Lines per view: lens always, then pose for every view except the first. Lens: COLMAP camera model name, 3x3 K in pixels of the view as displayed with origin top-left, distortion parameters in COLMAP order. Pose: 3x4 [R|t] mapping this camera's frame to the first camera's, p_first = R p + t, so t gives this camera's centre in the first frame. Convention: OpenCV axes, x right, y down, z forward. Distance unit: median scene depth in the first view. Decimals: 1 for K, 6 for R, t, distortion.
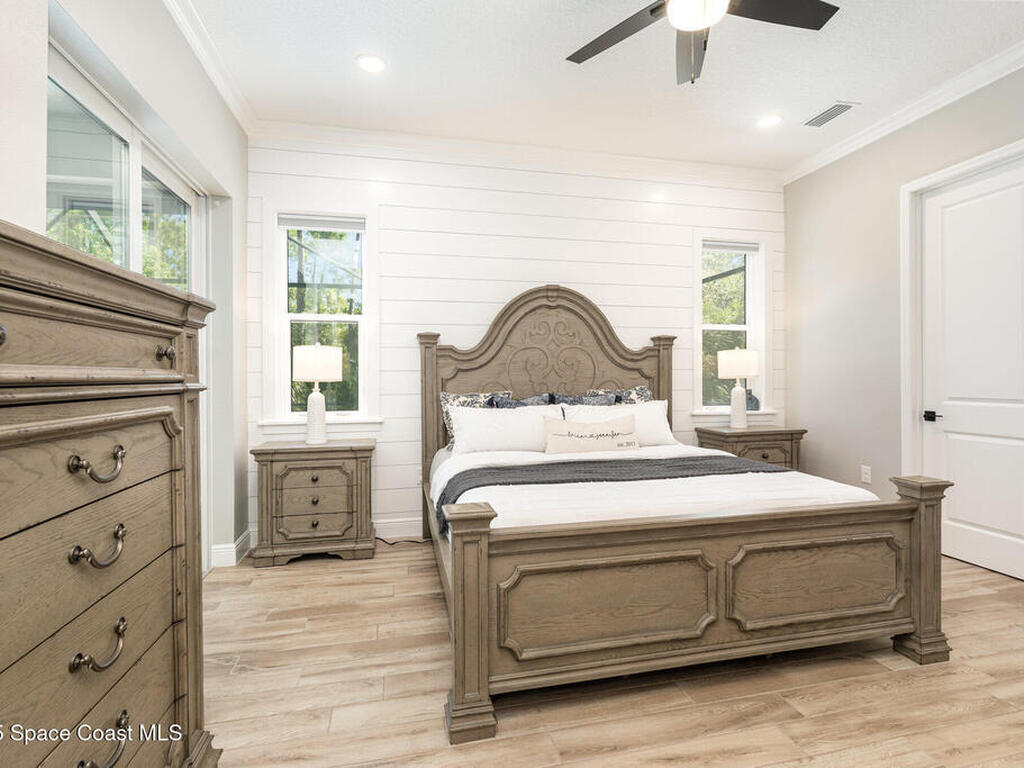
lens RADIAL K [[510.3, 0, 519.6], [0, 510.3, 378.3], [0, 0, 1]] dist [-0.006657, 0.002411]
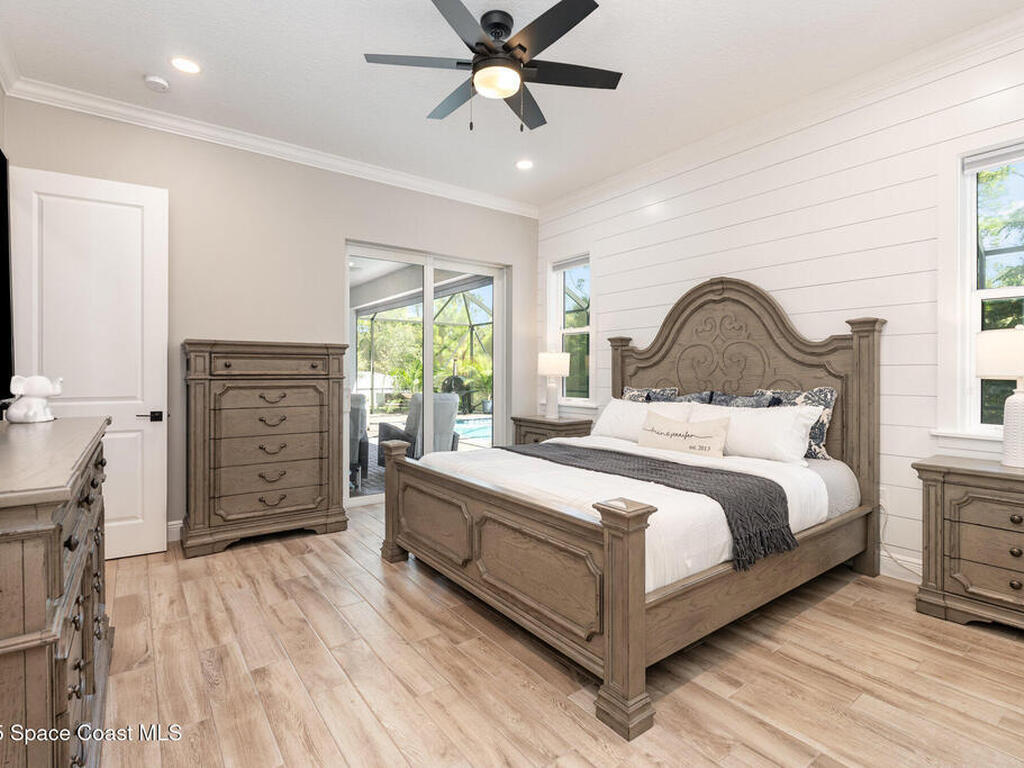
lens RADIAL K [[510.3, 0, 518.1], [0, 510.3, 374.8], [0, 0, 1]] dist [-0.006657, 0.002411]
pose [[0.401704, 0.008971, -0.915726, 0.801180], [-0.005816, 0.999957, 0.007244, -0.007024], [0.915751, 0.002416, 0.401739, 0.284933]]
